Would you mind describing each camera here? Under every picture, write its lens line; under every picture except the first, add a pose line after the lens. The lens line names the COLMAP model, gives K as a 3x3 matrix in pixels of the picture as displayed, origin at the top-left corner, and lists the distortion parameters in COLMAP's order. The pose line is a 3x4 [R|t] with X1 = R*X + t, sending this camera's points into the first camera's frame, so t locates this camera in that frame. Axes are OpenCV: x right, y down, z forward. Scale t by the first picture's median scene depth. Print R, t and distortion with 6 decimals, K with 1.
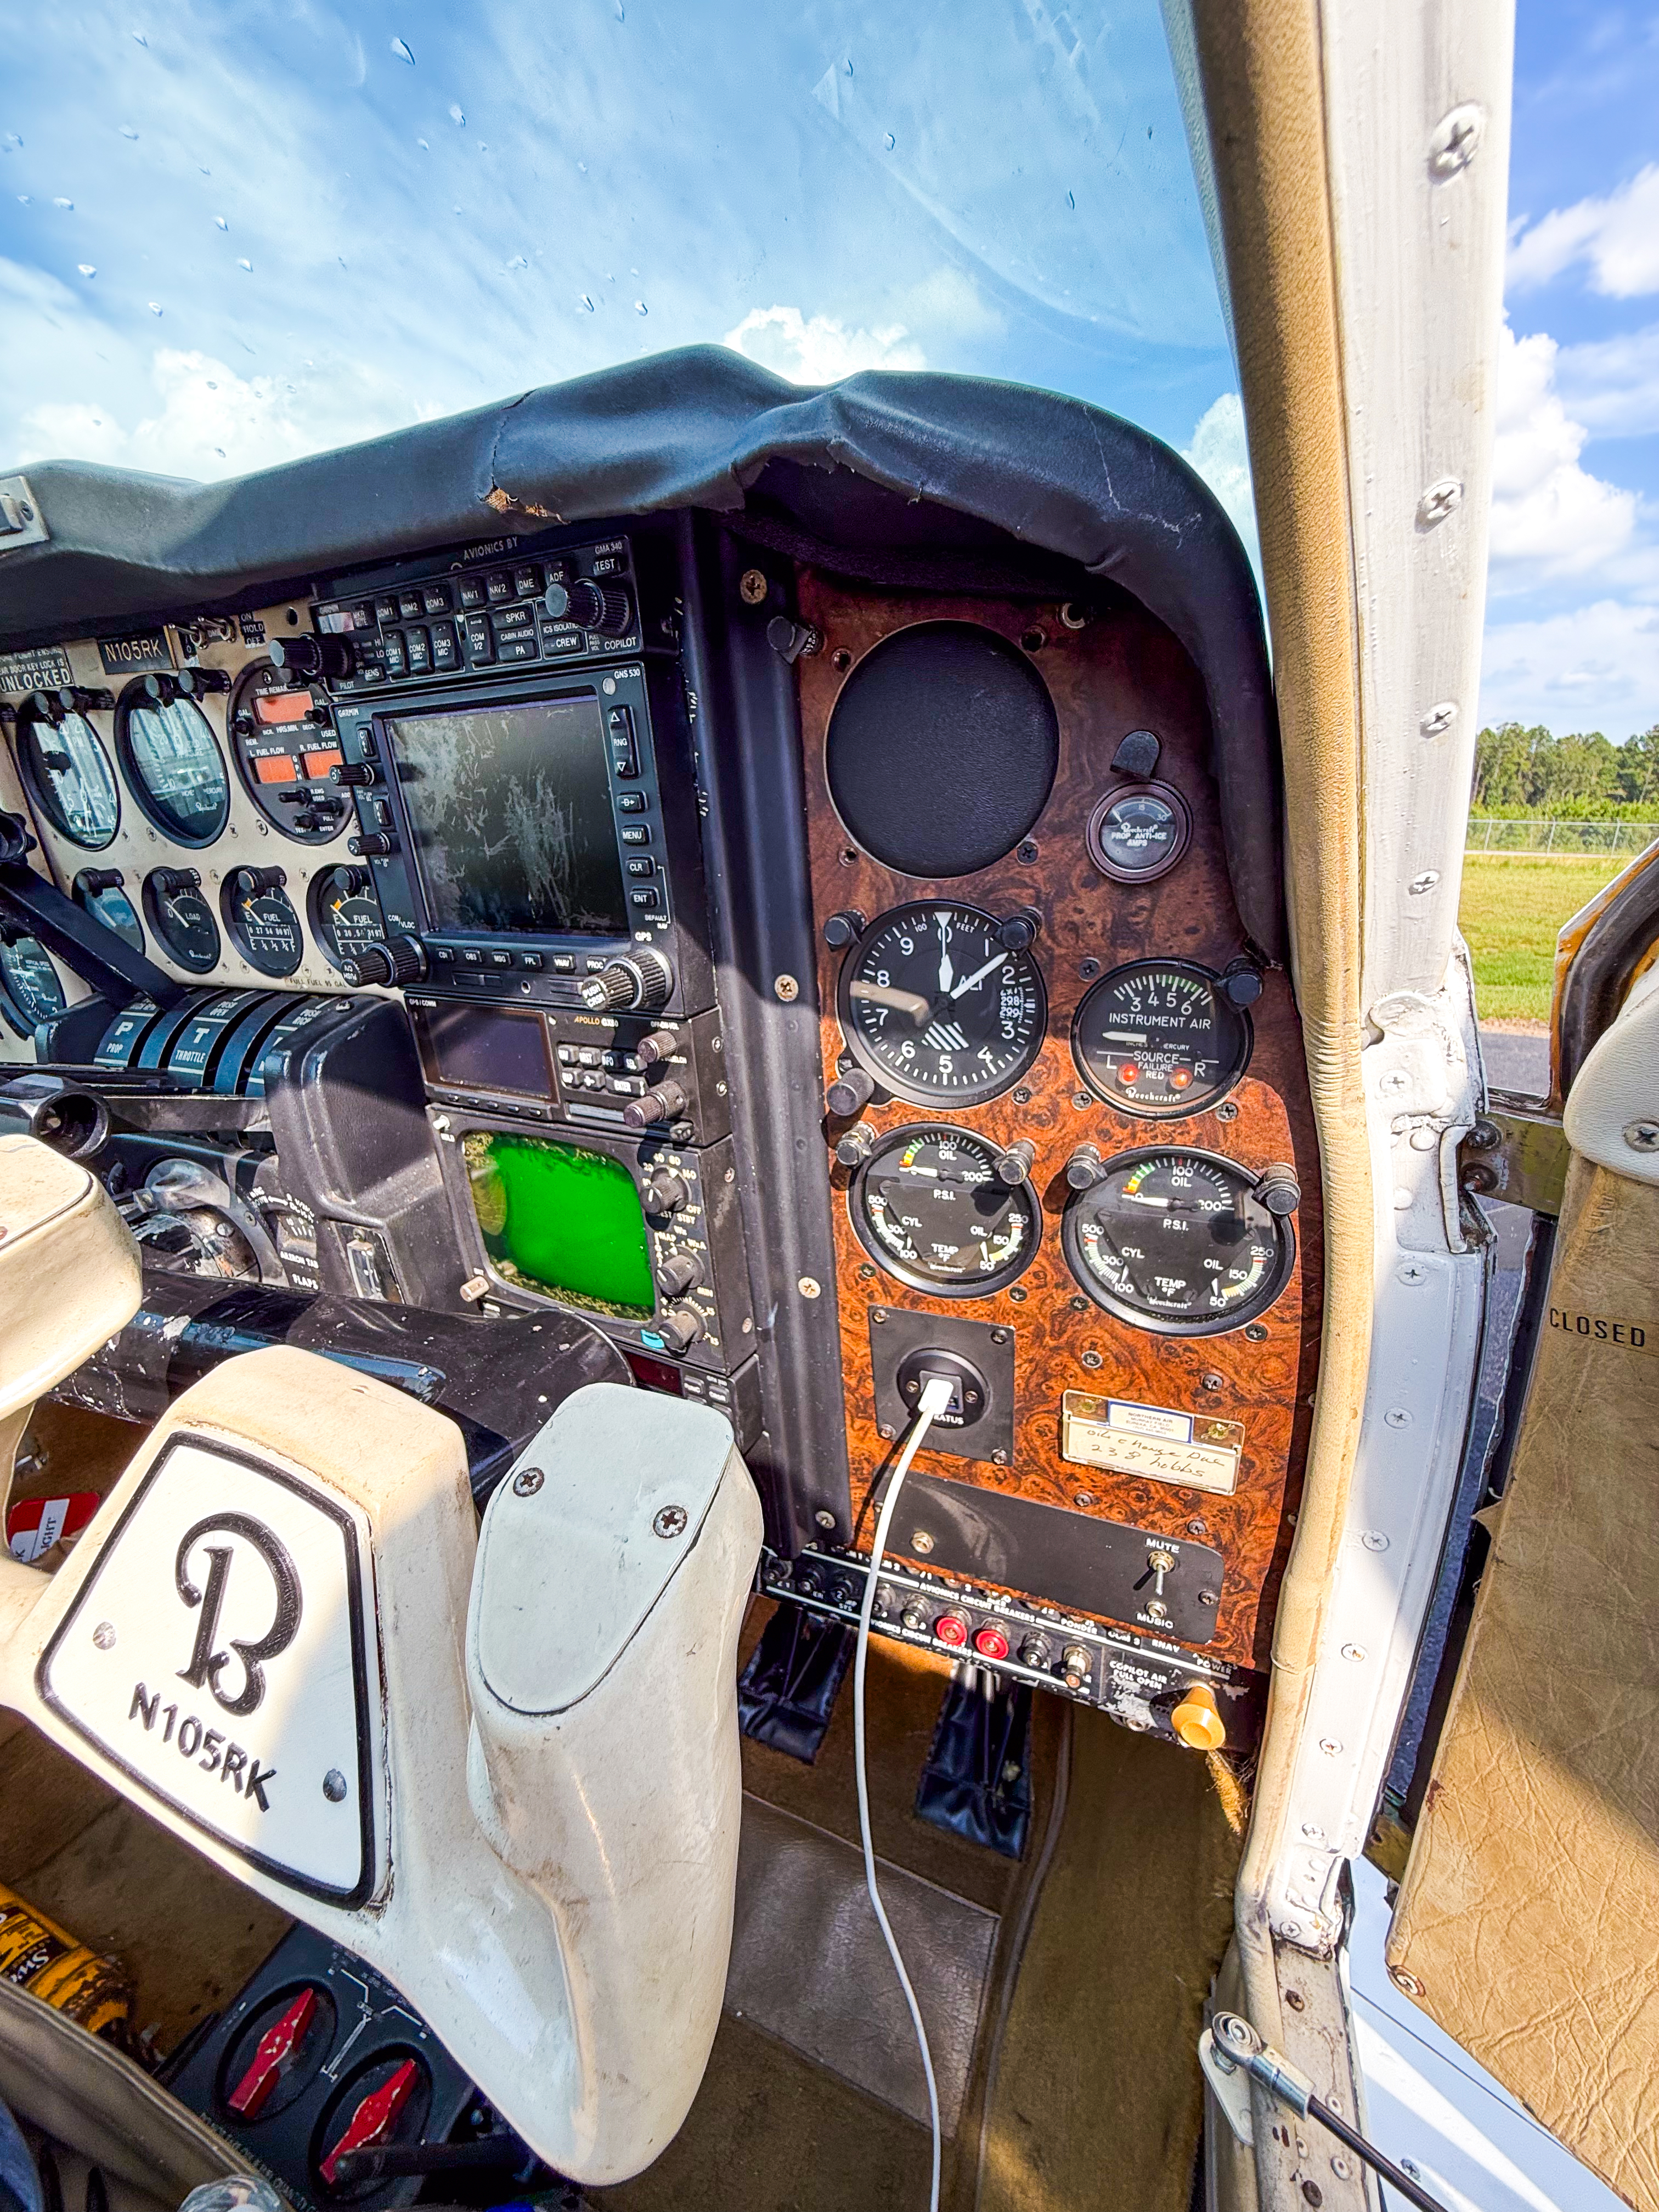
lens RADIAL K [[886.6, 0, 825.9], [0, 886.6, 1102.4], [0, 0, 1]] dist [-0.001232, 0.000292]
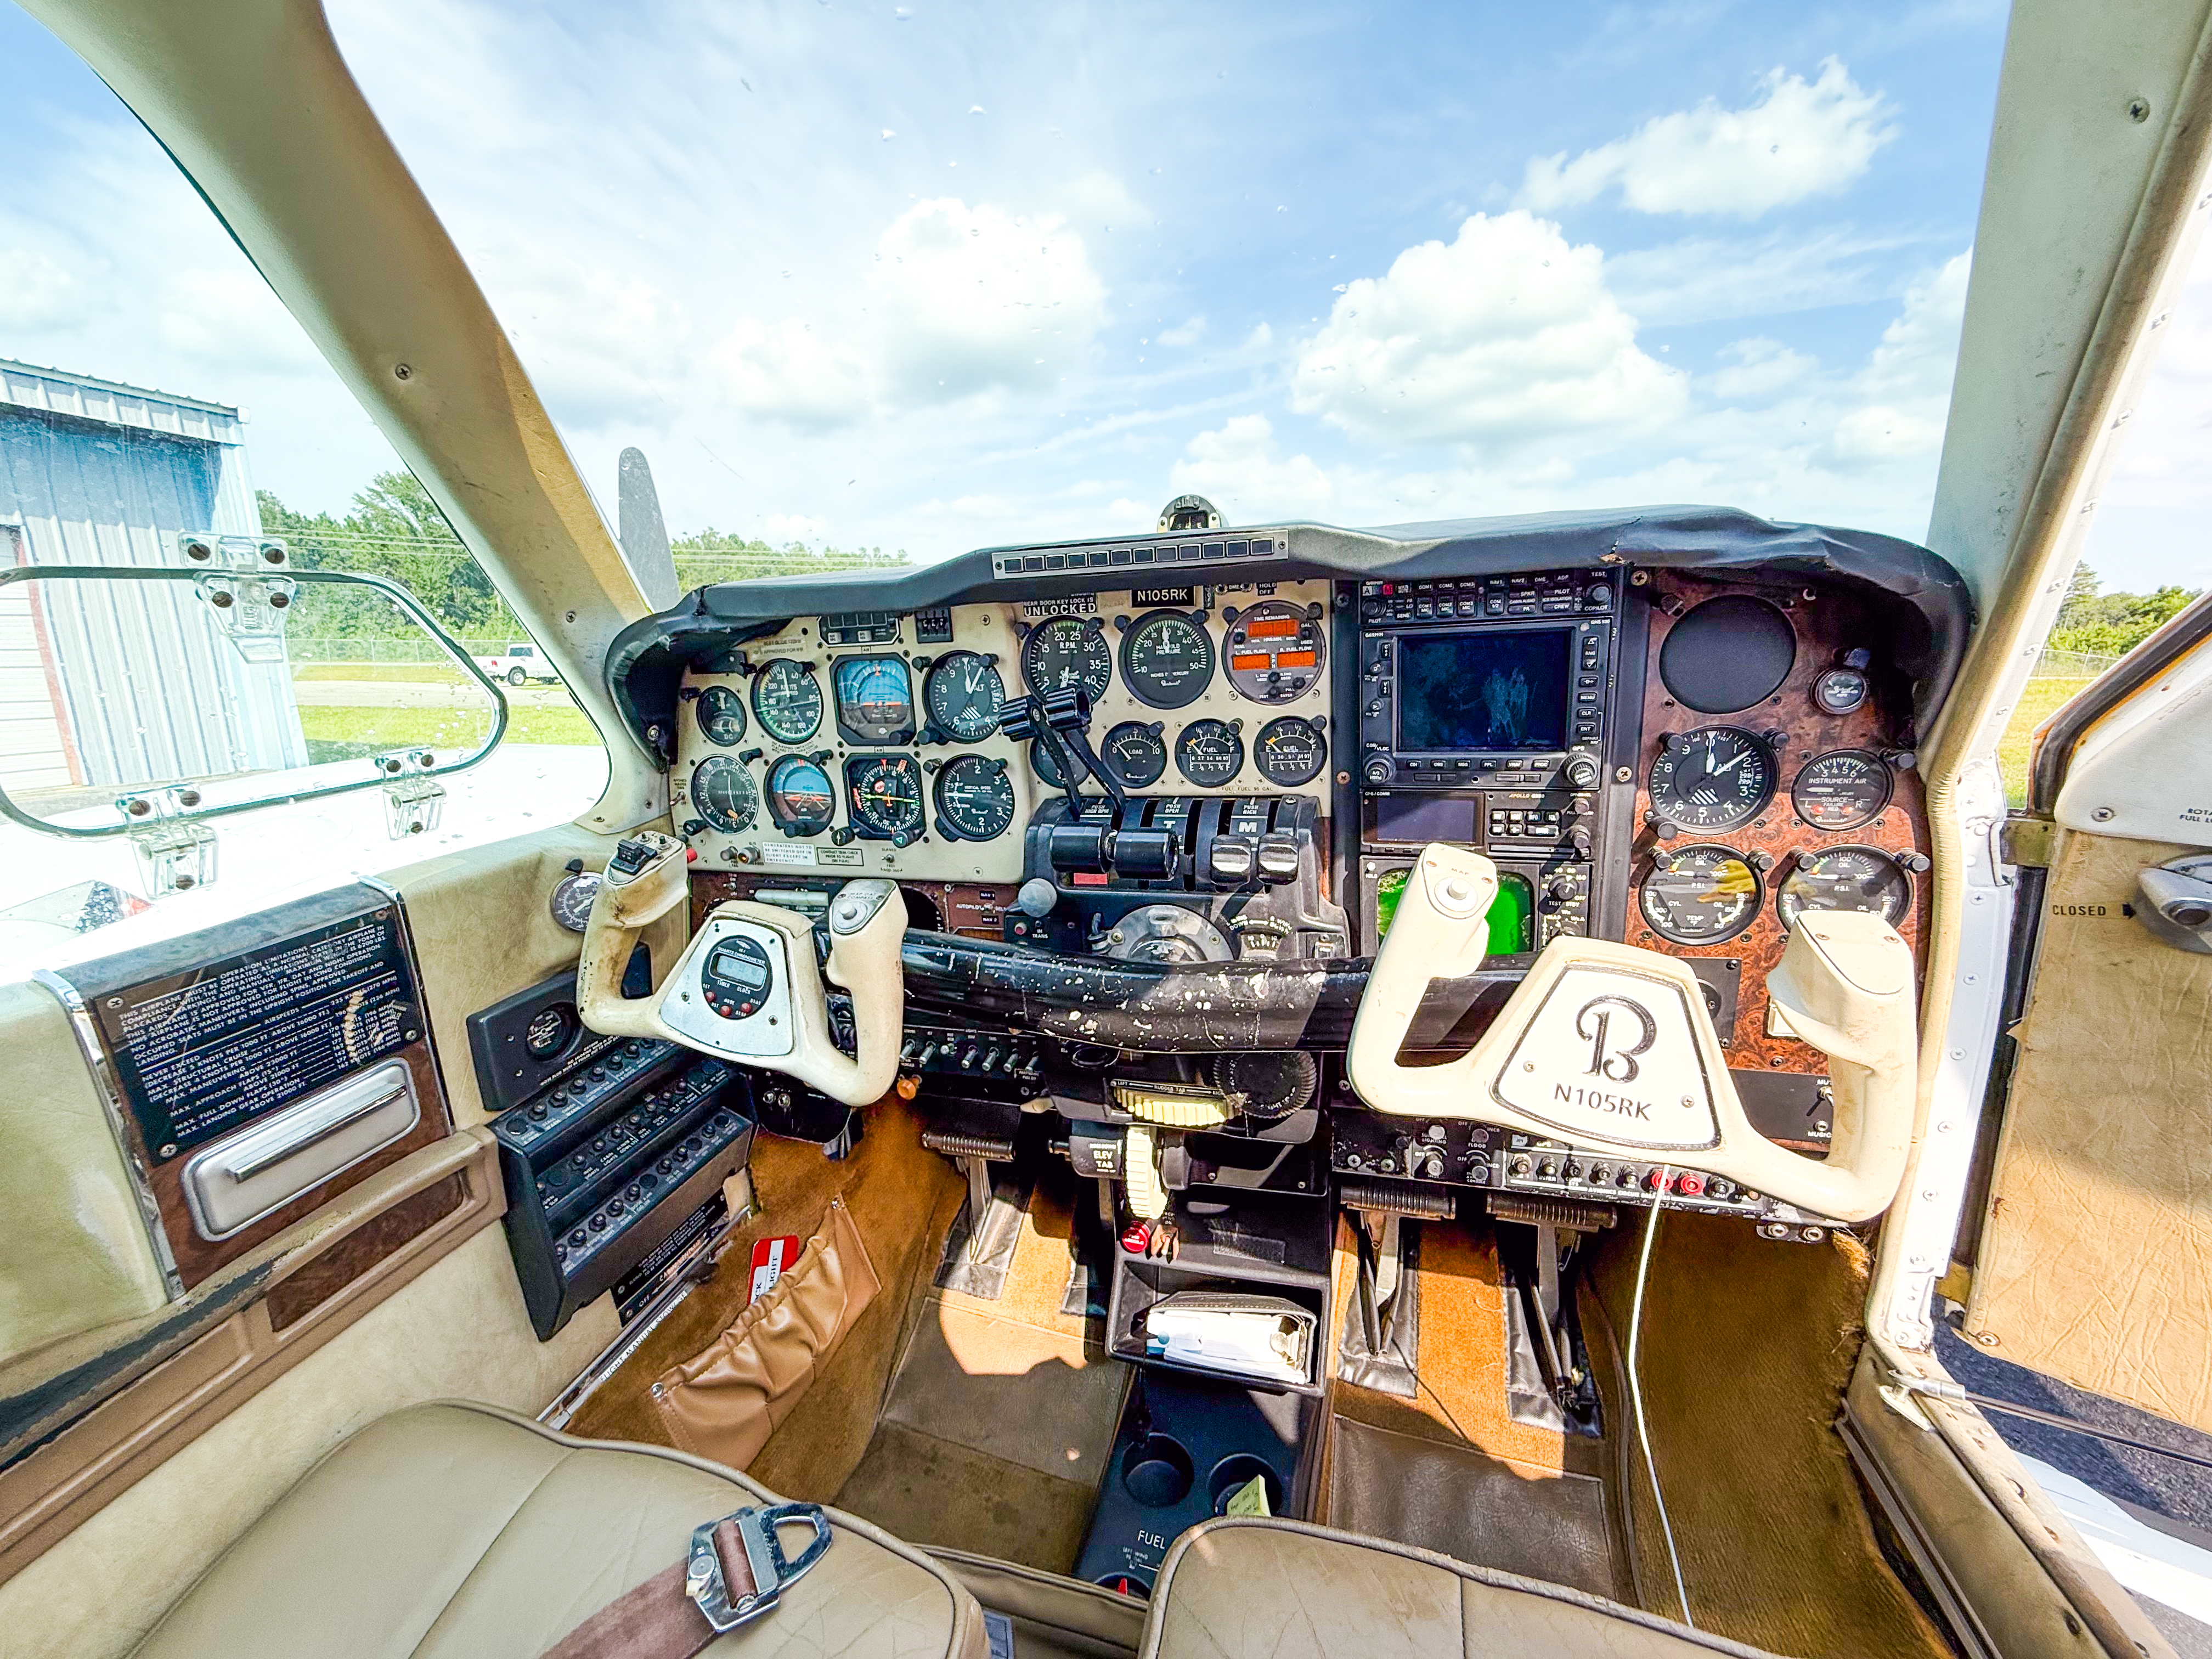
lens RADIAL K [[886.6, 0, 1102.9], [0, 886.6, 834.0], [0, 0, 1]] dist [-0.001232, 0.000292]
pose [[0.994350, -0.043084, 0.097016, -1.384223], [0.053504, 0.992764, -0.107504, 0.143791], [-0.091682, 0.112087, 0.989460, -0.761367]]
